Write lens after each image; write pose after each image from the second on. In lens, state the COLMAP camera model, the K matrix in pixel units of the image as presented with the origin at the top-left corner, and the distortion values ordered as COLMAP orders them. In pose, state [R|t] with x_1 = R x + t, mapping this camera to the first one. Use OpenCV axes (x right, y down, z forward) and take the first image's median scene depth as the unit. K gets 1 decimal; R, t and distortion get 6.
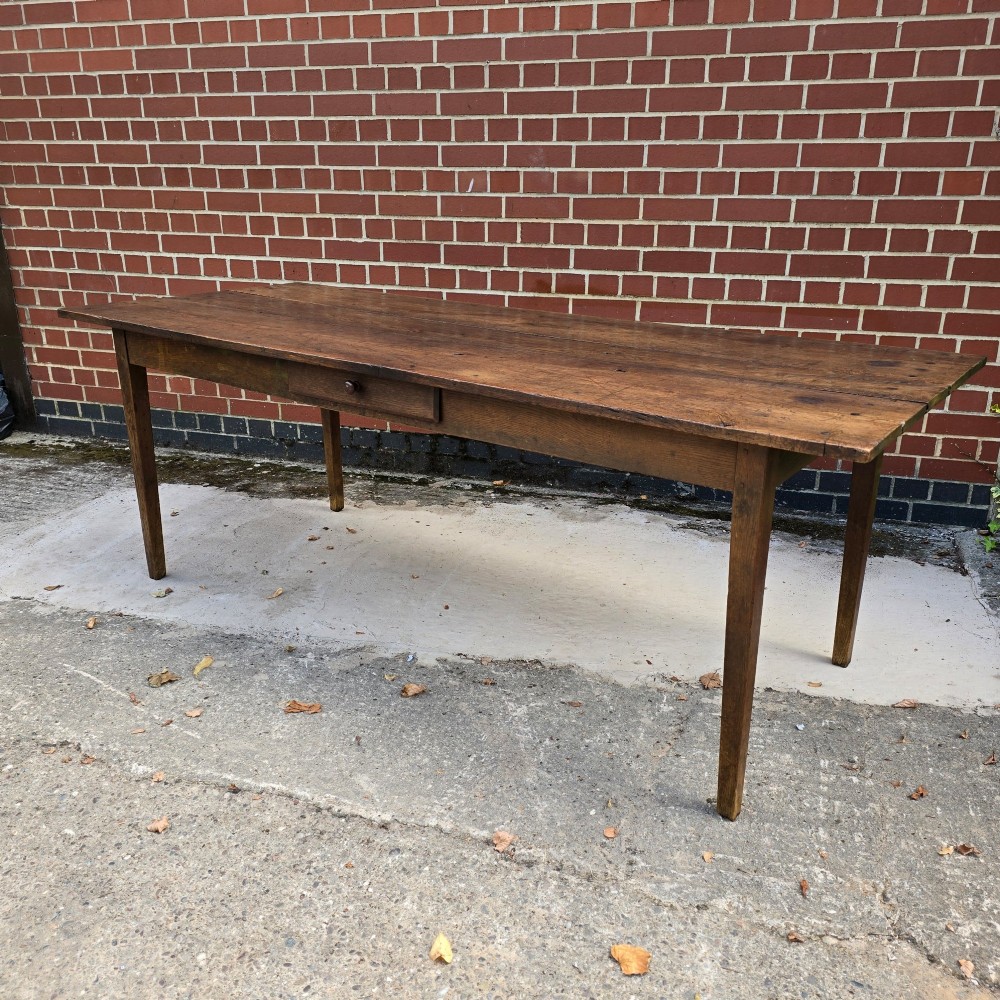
lens RADIAL K [[911.9, 0, 507.4], [0, 911.9, 505.5], [0, 0, 1]] dist [0.032411, 0.000000]
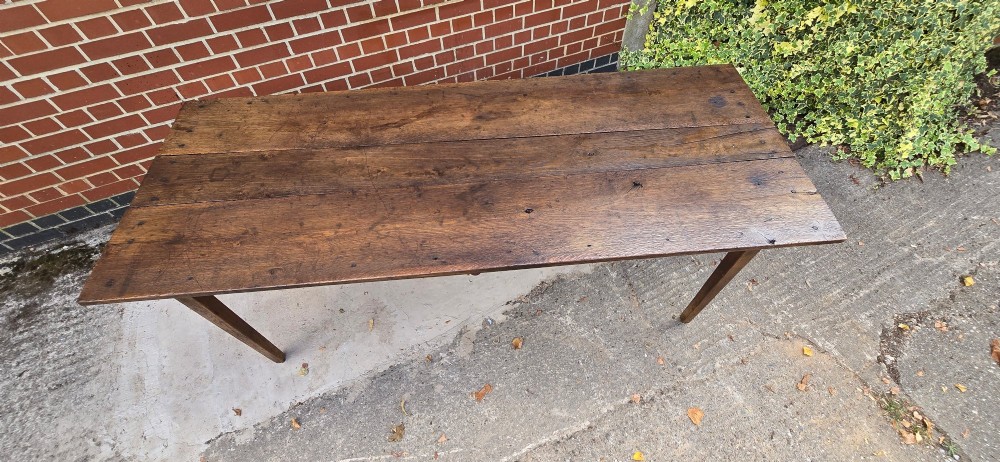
lens RADIAL K [[412.9, 0, 507.5], [0, 412.9, 238.0], [0, 0, 1]] dist [-0.004965, -0.001061]
pose [[0.751107, -0.555714, 0.356399, -0.210809], [0.243910, 0.735247, 0.632393, -0.349943], [-0.613470, -0.388065, 0.687793, 0.356727]]
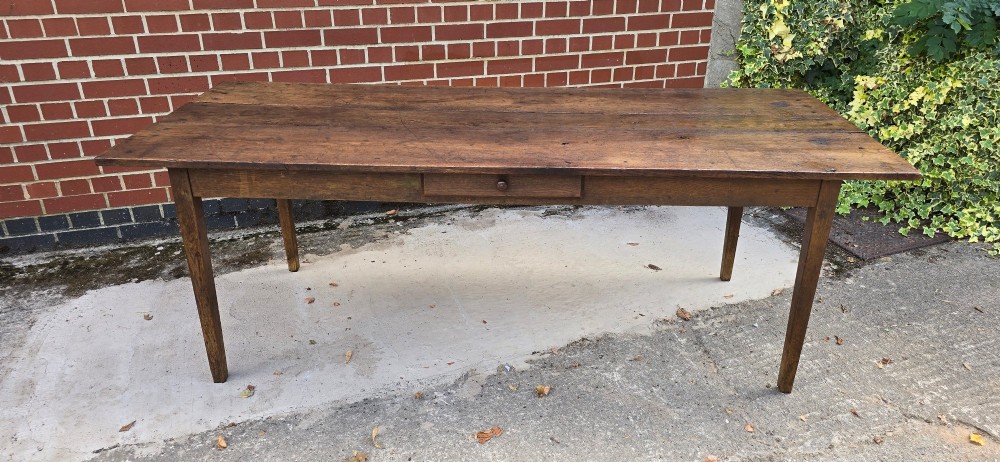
lens RADIAL K [[684.2, 0, 506.7], [0, 684.2, 220.7], [0, 0, 1]] dist [0.057101, -0.068589]
pose [[0.821340, -0.241487, 0.516803, -0.427411], [0.193964, 0.970219, 0.145094, -0.138942], [-0.536450, -0.018930, 0.843719, 0.122667]]
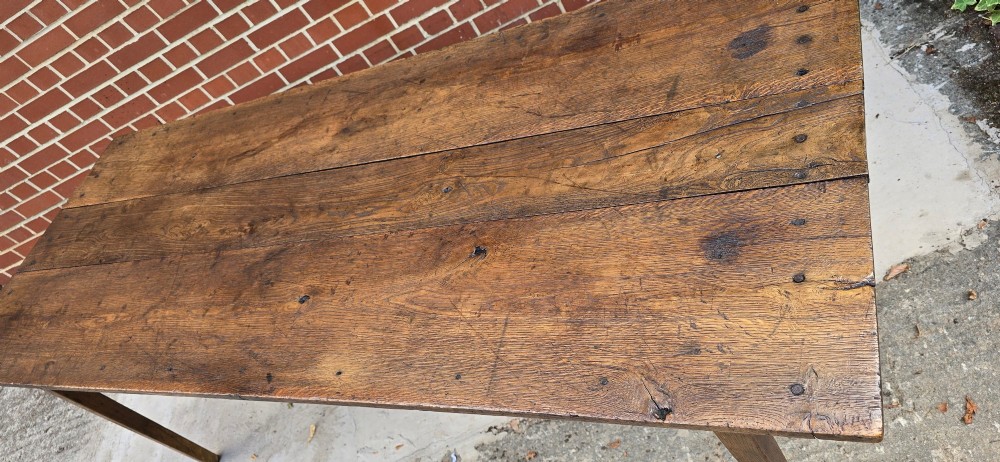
lens RADIAL K [[684.2, 0, 502.7], [0, 684.2, 224.6], [0, 0, 1]] dist [0.057101, -0.068589]
pose [[0.827615, -0.551940, -0.102055, 0.128243], [0.547223, 0.752957, 0.365517, -0.222577], [-0.124900, -0.358354, 0.925193, 0.262443]]
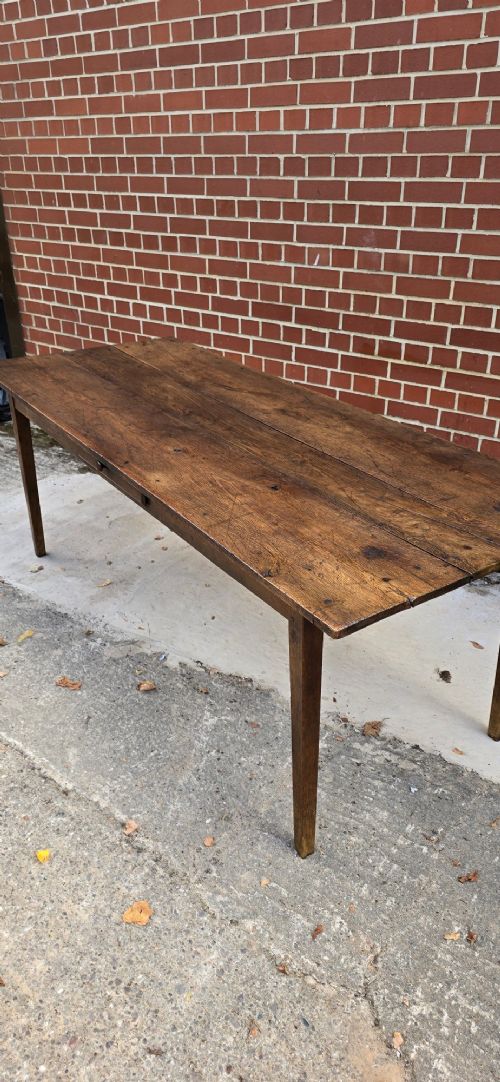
lens RADIAL K [[740.3, 0, 251.9], [0, 740.3, 538.8], [0, 0, 1]] dist [0.057101, -0.068589]
pose [[0.939206, 0.148113, -0.309765, 0.244172], [-0.107430, 0.983641, 0.144598, -0.130446], [0.326115, -0.102529, 0.939754, 0.030601]]
